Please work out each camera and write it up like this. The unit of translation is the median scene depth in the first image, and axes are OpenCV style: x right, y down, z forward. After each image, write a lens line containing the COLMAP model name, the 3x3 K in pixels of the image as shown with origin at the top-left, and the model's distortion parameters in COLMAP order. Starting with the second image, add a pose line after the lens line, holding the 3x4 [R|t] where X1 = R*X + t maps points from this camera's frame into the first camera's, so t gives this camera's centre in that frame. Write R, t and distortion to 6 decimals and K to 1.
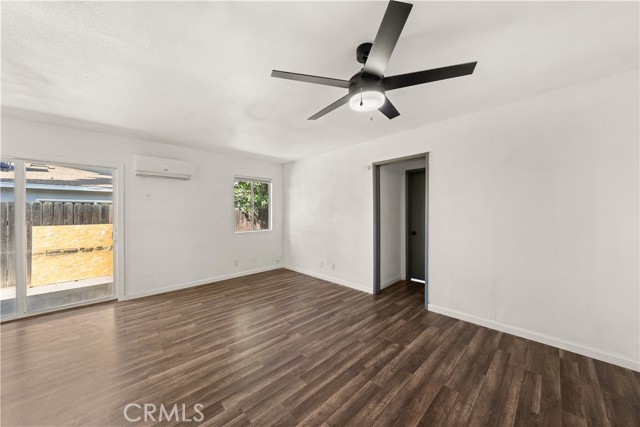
lens RADIAL K [[228.0, 0, 319.1], [0, 228.0, 217.3], [0, 0, 1]] dist [0.001108, 0.000146]
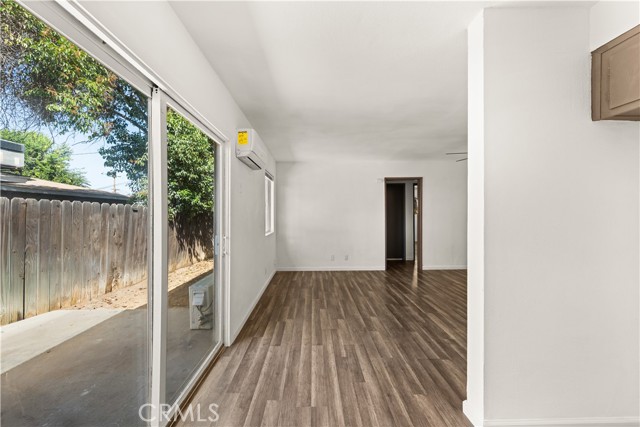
lens RADIAL K [[228.0, 0, 319.1], [0, 228.0, 217.3], [0, 0, 1]] dist [0.001108, 0.000146]
pose [[0.676526, -0.007196, 0.736383, -1.322631], [0.014983, 0.999880, -0.003994, 0.007398], [-0.736266, 0.013736, 0.676553, 0.408075]]
